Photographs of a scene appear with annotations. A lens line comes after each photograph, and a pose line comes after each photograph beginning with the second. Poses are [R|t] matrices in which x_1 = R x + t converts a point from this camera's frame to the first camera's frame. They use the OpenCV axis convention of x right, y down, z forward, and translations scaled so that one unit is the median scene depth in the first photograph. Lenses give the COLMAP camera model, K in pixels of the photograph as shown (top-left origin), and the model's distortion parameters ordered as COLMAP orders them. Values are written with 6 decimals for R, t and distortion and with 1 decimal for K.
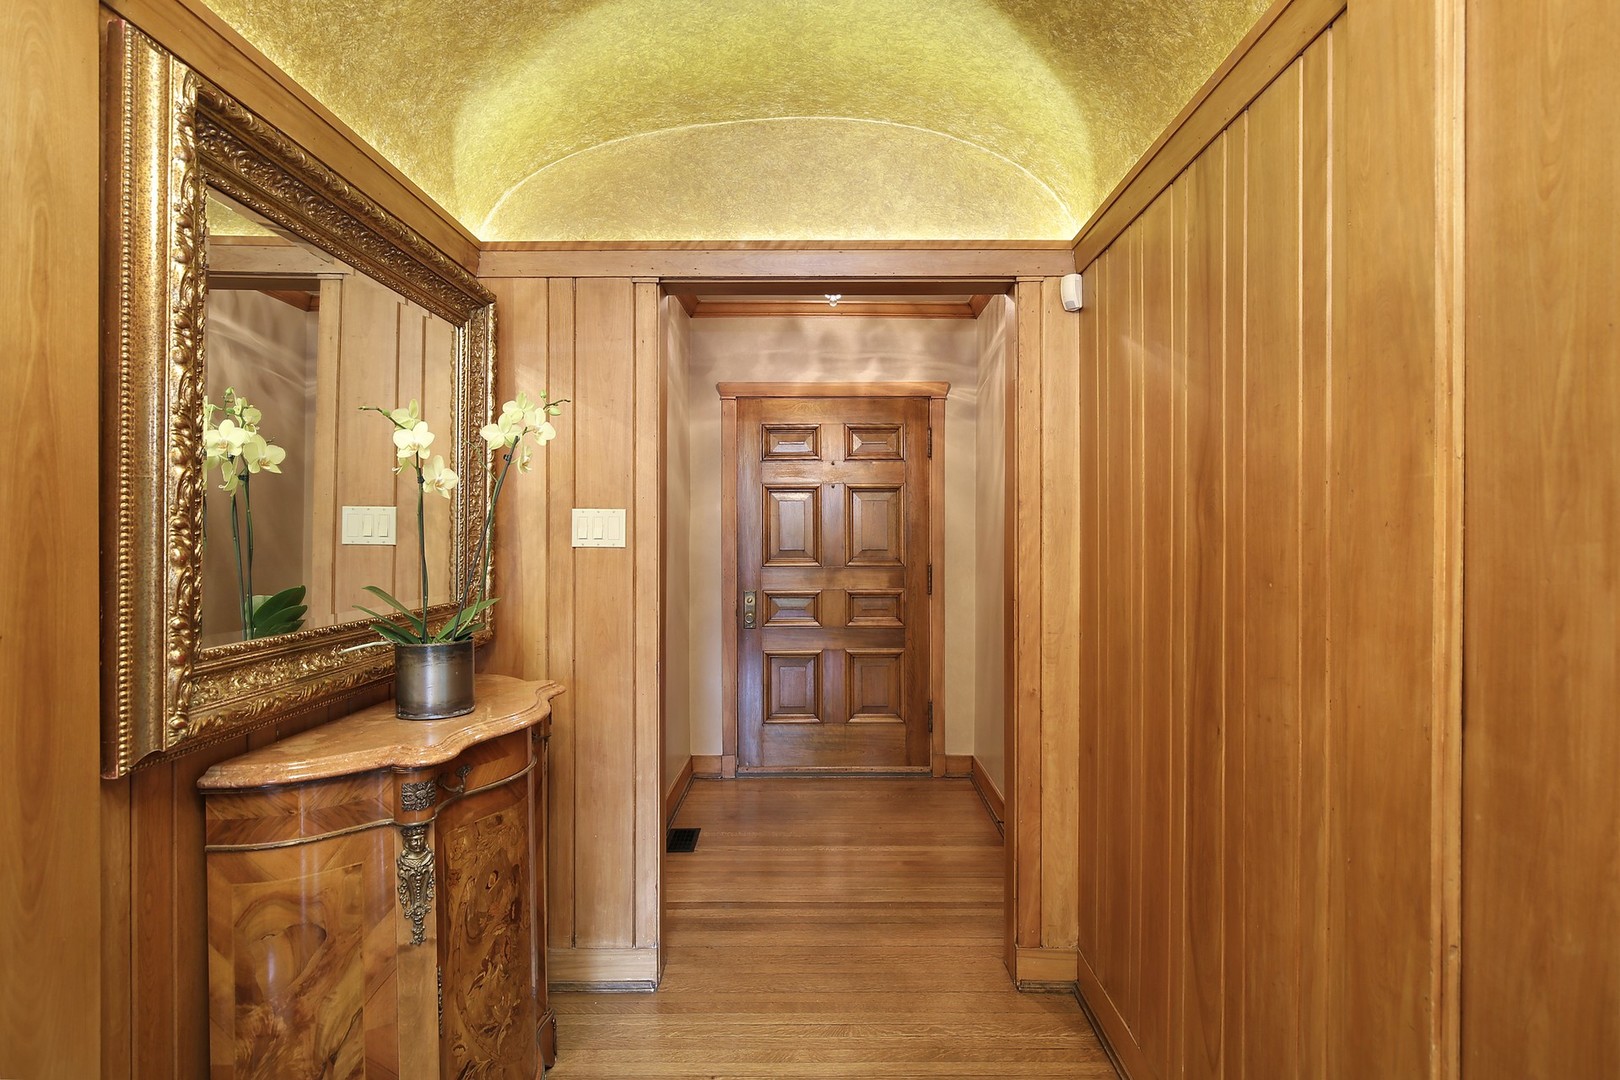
lens RADIAL K [[859.5, 0, 811.3], [0, 859.5, 534.5], [0, 0, 1]] dist [-0.001987, -0.000815]
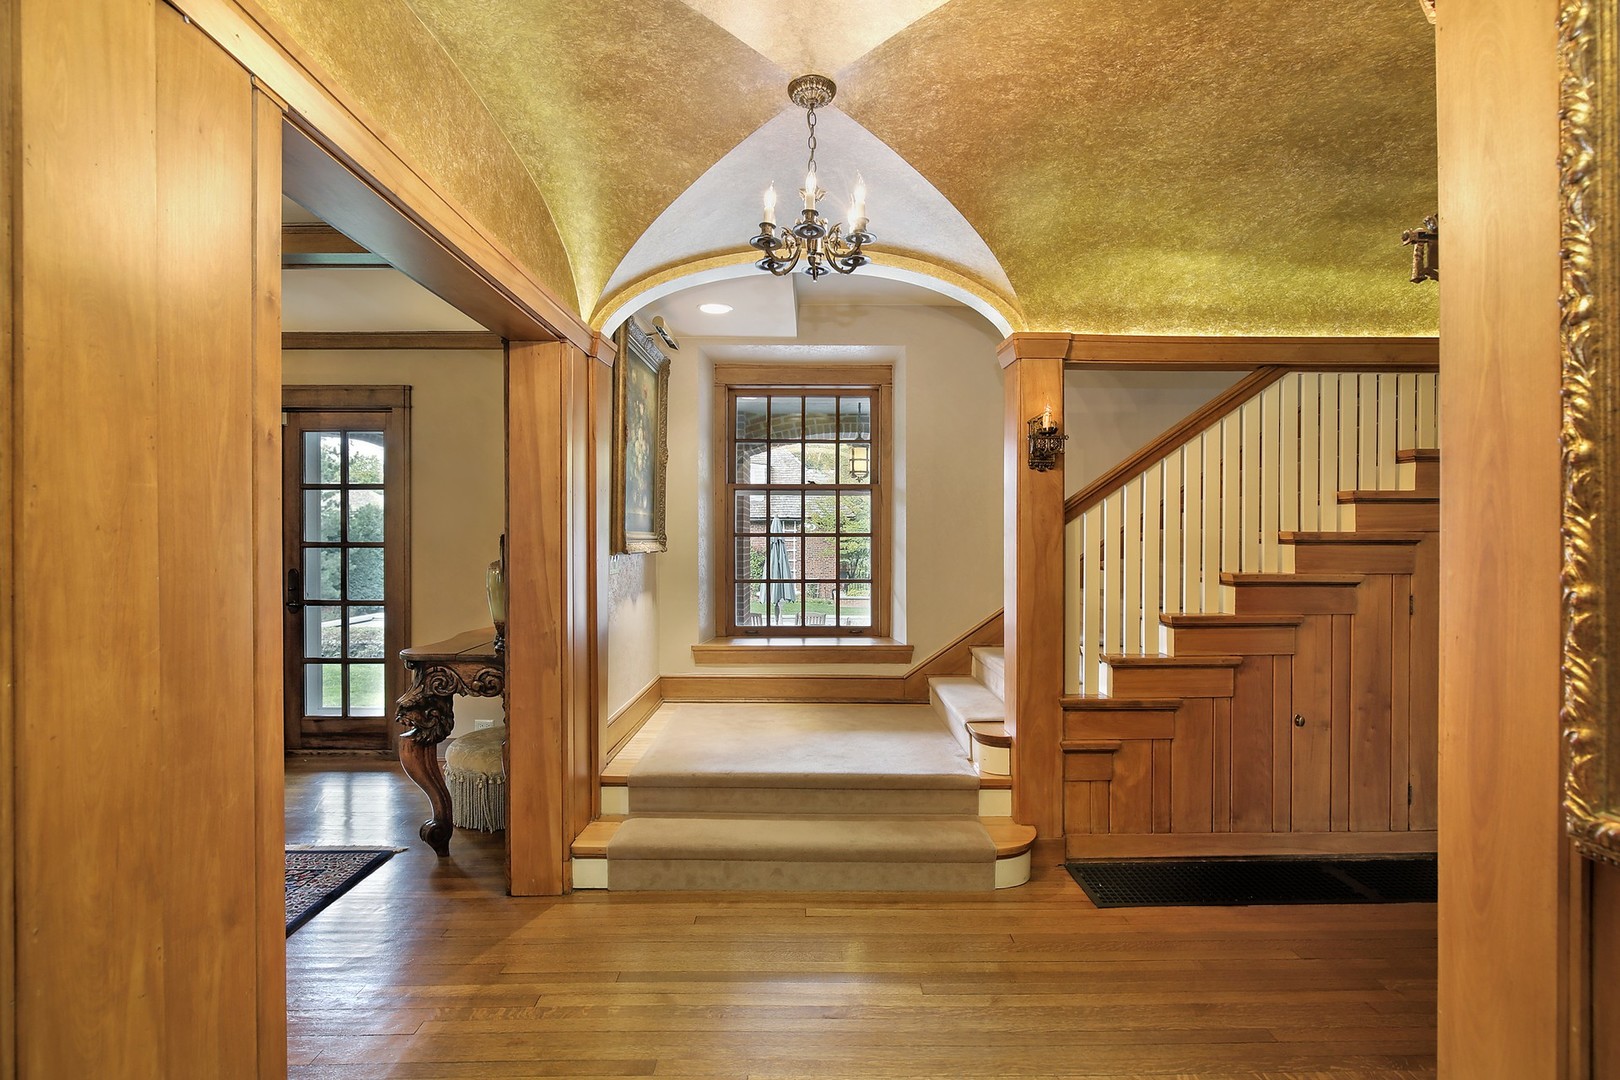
lens RADIAL K [[746.4, 0, 810.0], [0, 746.4, 540.0], [0, 0, 1]] dist [-0.000563, -0.000105]
pose [[-0.997162, -0.003685, -0.075202, -0.044997], [-0.003839, 0.999991, 0.001907, -0.002498], [0.075194, 0.002190, -0.997167, 1.595398]]
